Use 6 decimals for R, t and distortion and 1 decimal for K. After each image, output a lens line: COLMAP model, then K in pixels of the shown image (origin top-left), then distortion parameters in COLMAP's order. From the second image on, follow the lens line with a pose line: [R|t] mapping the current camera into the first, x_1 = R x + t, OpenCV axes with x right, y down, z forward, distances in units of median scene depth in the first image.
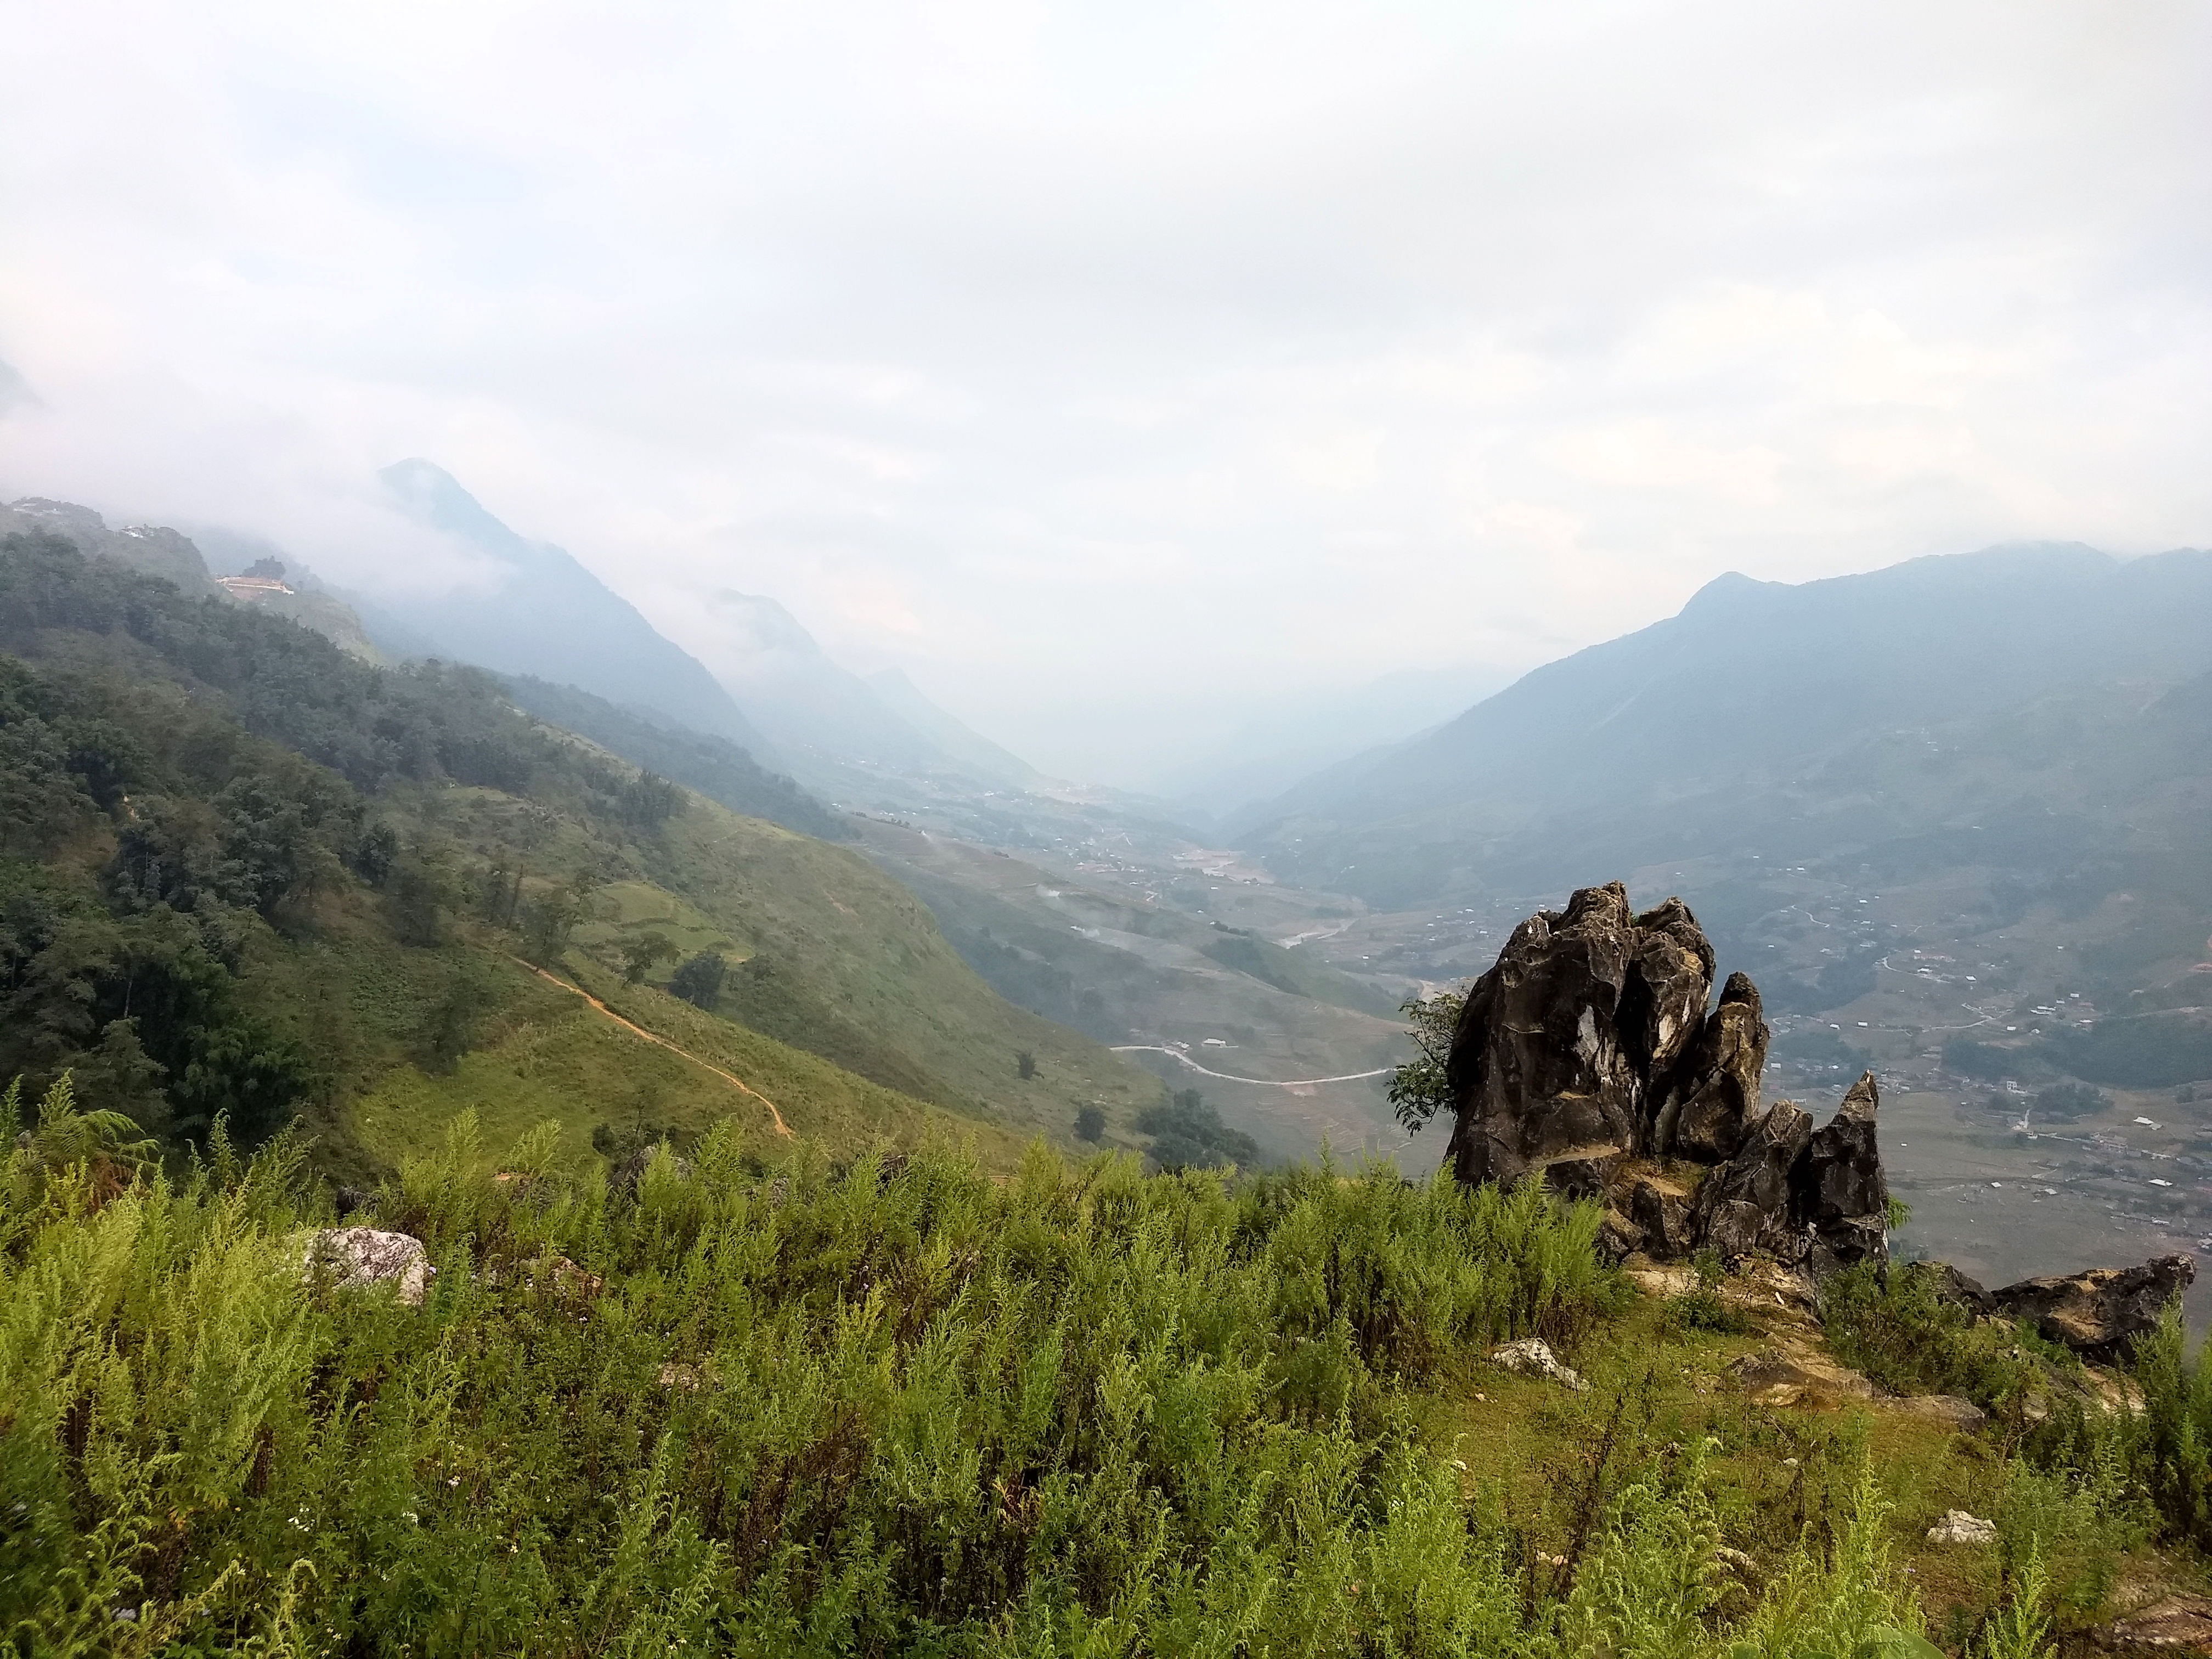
lens RADIAL K [[1615.9, 0, 1106.0], [0, 1615.9, 829.5], [0, 0, 1]] dist [0.181493, -0.253998]
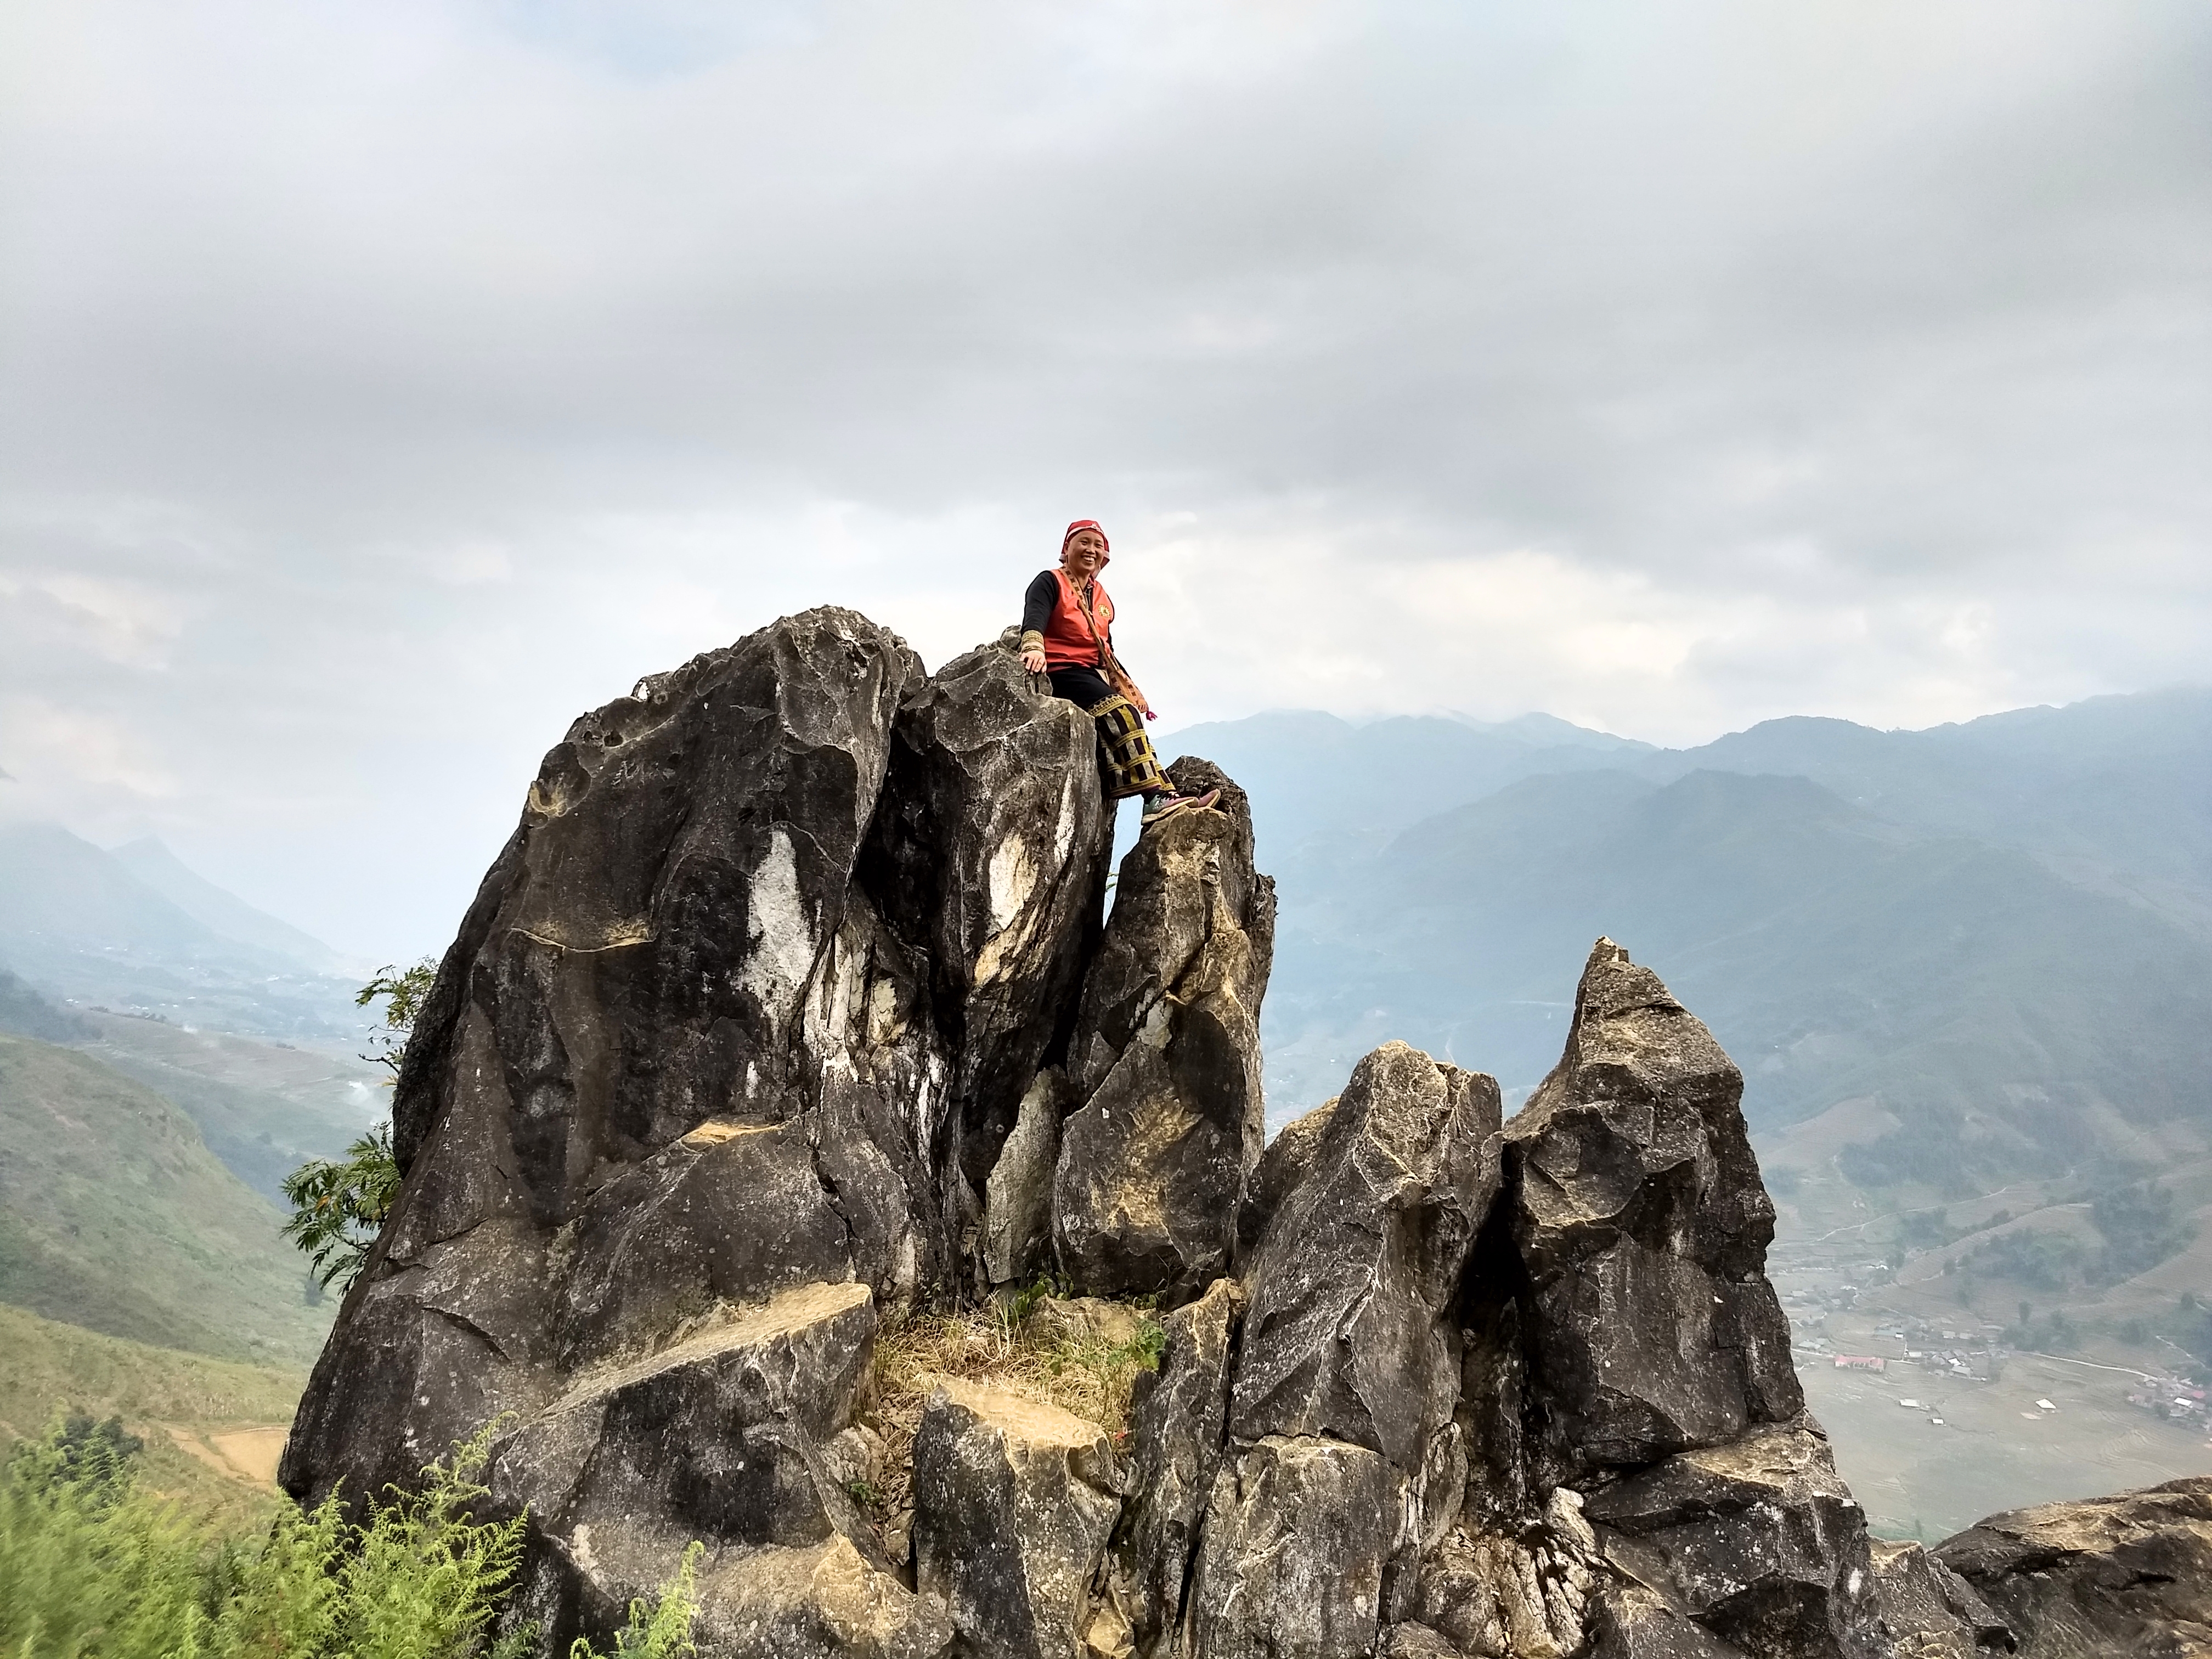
lens RADIAL K [[1615.9, 0, 1106.0], [0, 1615.9, 829.5], [0, 0, 1]] dist [0.181493, -0.253998]
pose [[0.923249, -0.013517, 0.383964, 0.234517], [0.050752, 0.994914, -0.087010, 0.137587], [-0.380835, 0.099819, 0.919240, 0.696442]]
